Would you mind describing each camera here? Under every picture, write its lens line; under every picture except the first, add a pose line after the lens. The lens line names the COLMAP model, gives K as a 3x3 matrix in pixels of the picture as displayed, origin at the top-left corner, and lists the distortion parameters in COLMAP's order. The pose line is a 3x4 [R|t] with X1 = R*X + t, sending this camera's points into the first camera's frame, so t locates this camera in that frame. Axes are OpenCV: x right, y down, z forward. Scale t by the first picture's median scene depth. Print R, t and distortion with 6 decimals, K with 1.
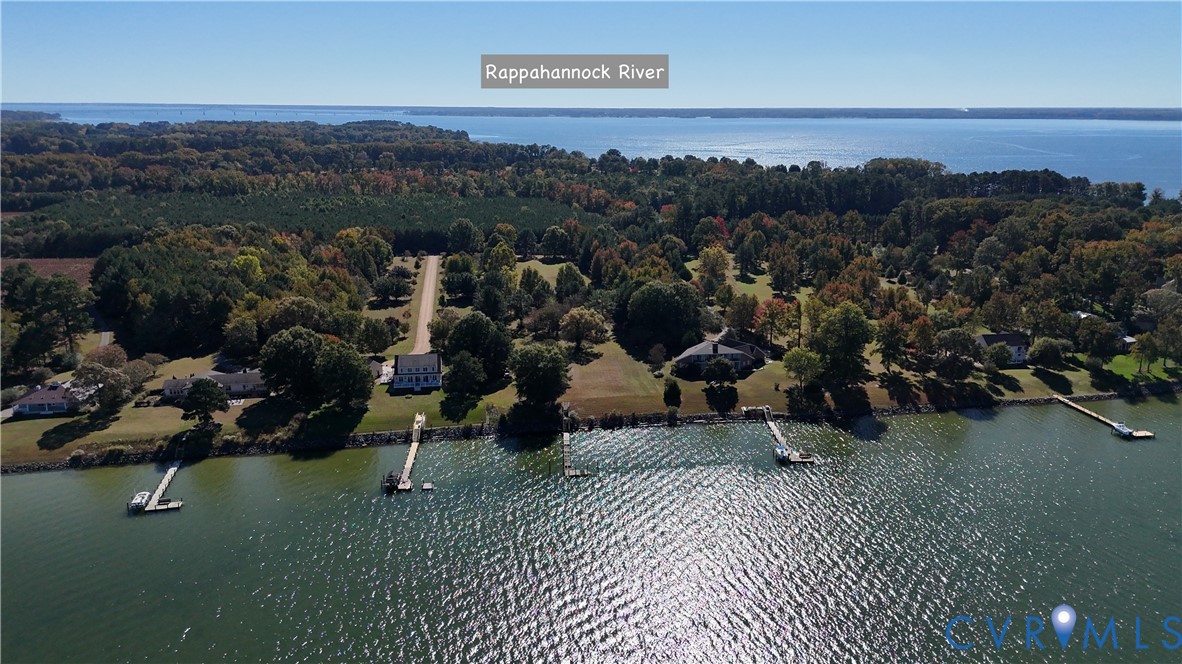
lens RADIAL K [[867.4, 0, 591.0], [0, 867.4, 332.0], [0, 0, 1]] dist [0.067511, -0.072361]
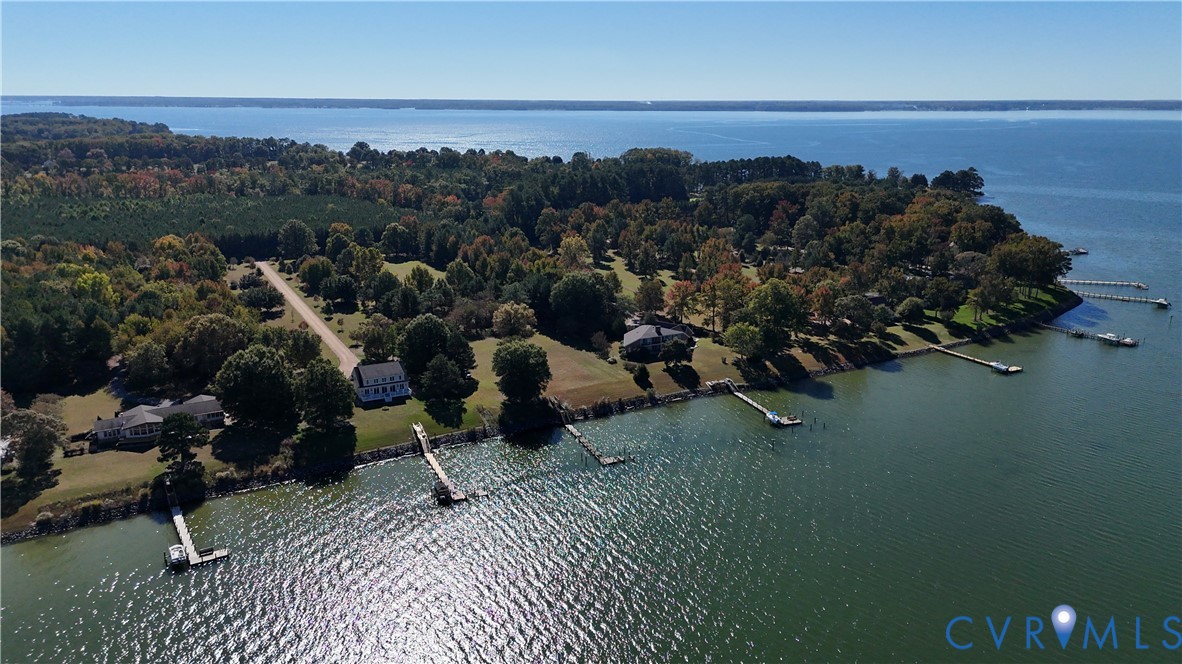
lens RADIAL K [[867.4, 0, 591.0], [0, 867.4, 332.0], [0, 0, 1]] dist [0.067511, -0.072361]
pose [[0.943279, -0.086315, 0.320586, -0.220122], [0.083296, 0.996256, 0.023147, -0.008984], [-0.321383, 0.004870, 0.946937, 0.021576]]
